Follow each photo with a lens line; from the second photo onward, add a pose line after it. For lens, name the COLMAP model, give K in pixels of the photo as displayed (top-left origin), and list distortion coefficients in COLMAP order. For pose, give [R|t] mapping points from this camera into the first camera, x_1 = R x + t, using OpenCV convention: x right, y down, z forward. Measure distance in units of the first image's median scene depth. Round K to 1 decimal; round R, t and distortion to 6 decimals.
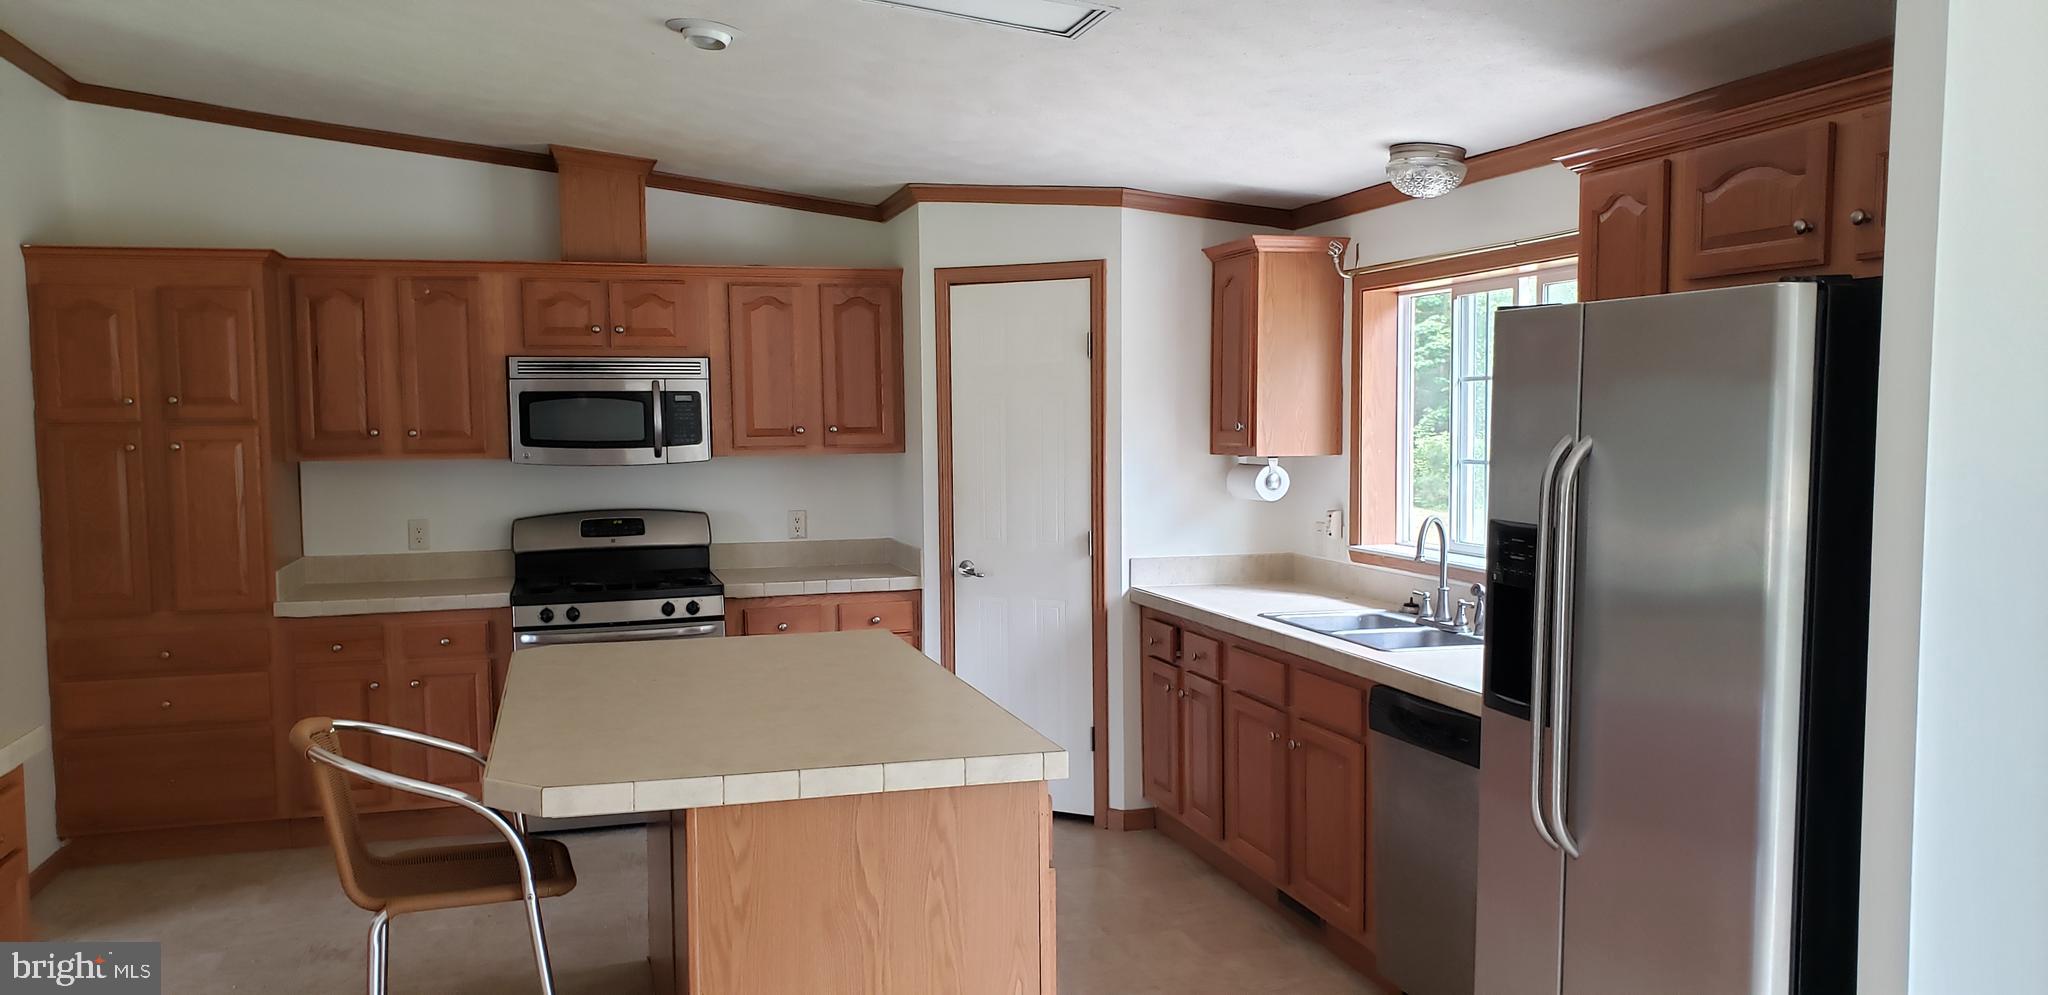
lens RADIAL K [[1528.3, 0, 1045.3], [0, 1528.3, 541.5], [0, 0, 1]] dist [0.002879, -0.002570]
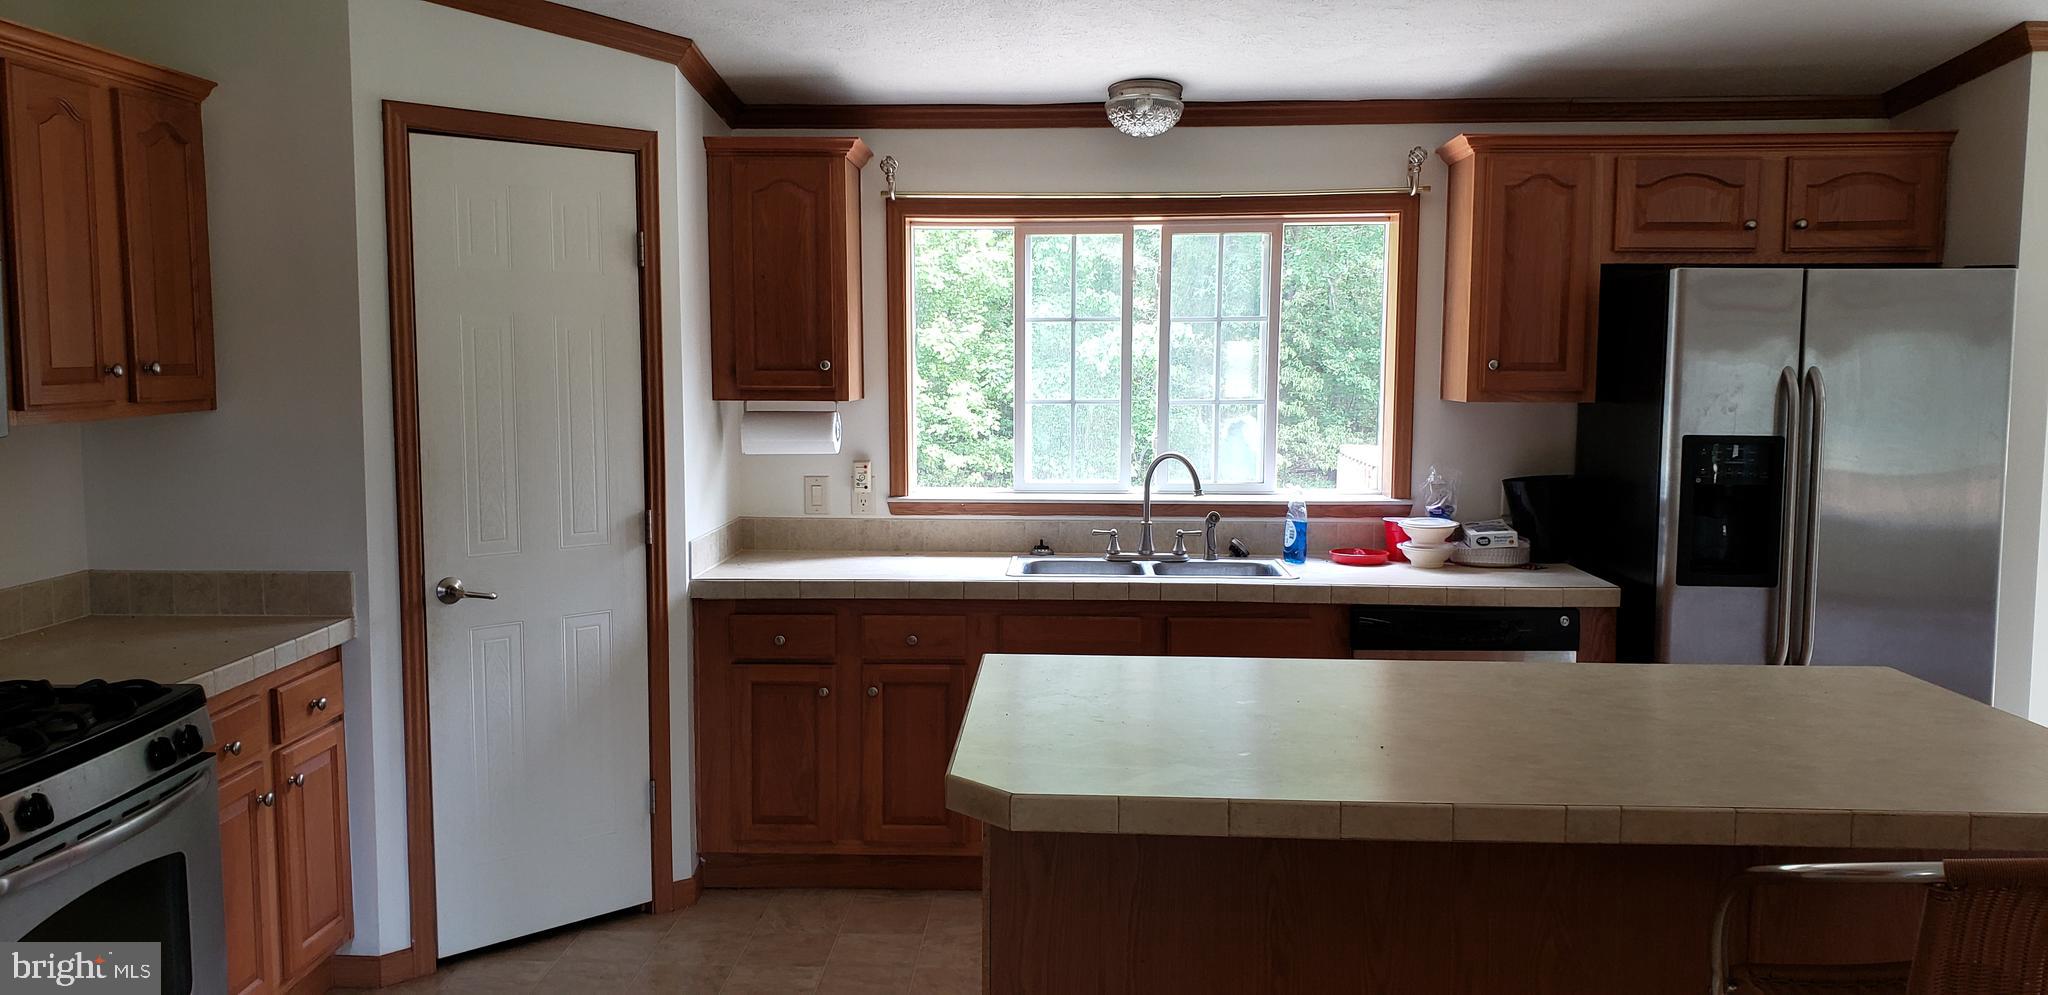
lens RADIAL K [[1528.3, 0, 1045.3], [0, 1528.3, 541.5], [0, 0, 1]] dist [0.002879, -0.002570]
pose [[0.302984, -0.106306, 0.947048, -0.601166], [0.071553, 0.993491, 0.088627, -0.042883], [-0.950306, 0.040912, 0.308618, 0.600722]]
